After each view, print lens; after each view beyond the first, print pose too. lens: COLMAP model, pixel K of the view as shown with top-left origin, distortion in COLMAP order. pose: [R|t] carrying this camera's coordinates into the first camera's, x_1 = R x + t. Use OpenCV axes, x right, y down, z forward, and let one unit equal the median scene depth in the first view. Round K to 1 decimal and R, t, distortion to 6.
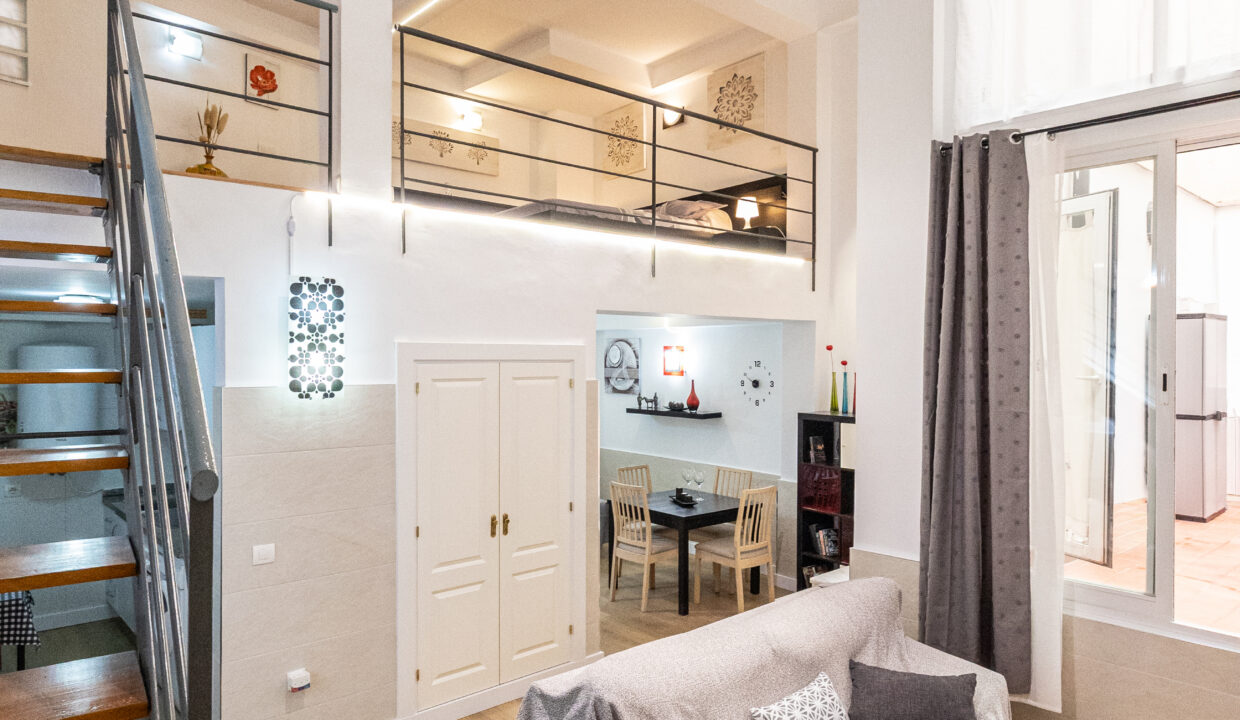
lens RADIAL K [[796.1, 0, 620.0], [0, 796.1, 360.0], [0, 0, 1]] dist [0.004097, 0.000602]
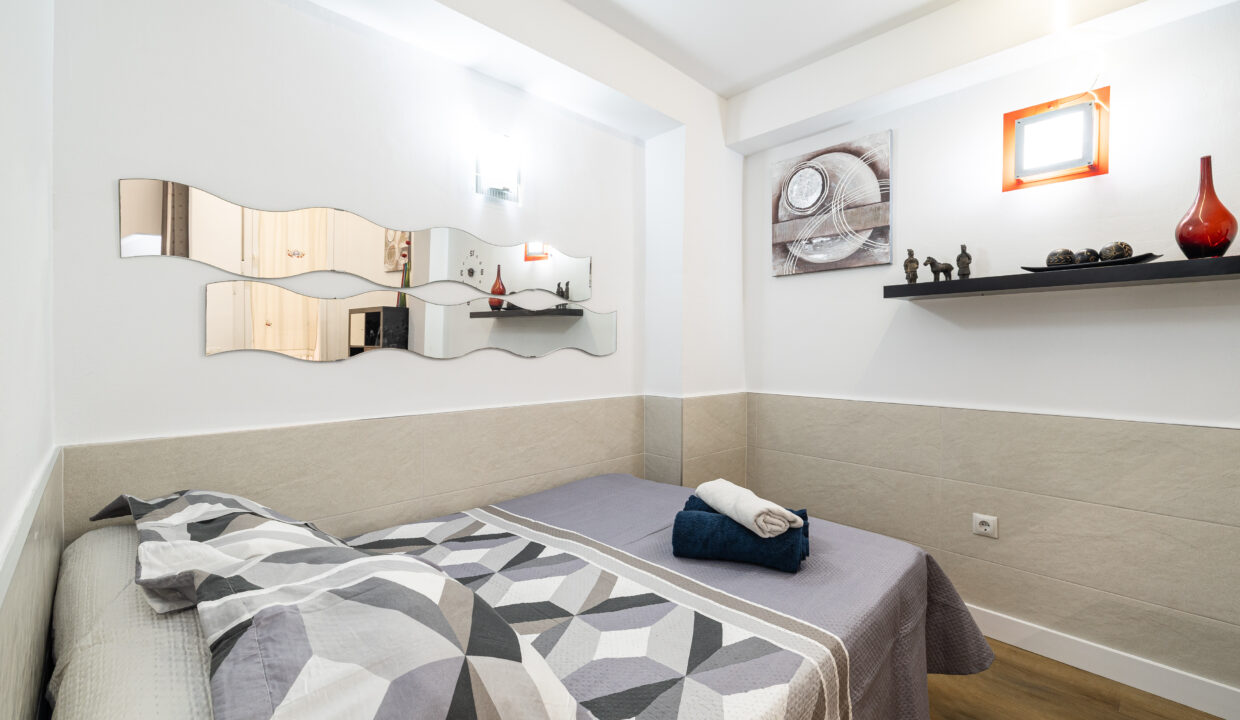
lens RADIAL K [[541.1, 0, 599.7], [0, 541.1, 347.8], [0, 0, 1]] dist [0.001668, 0.000242]
pose [[0.997624, -0.017366, 0.066671, -0.299319], [0.018077, 0.999786, -0.010071, 0.175348], [-0.066482, 0.011252, 0.997724, 1.406035]]
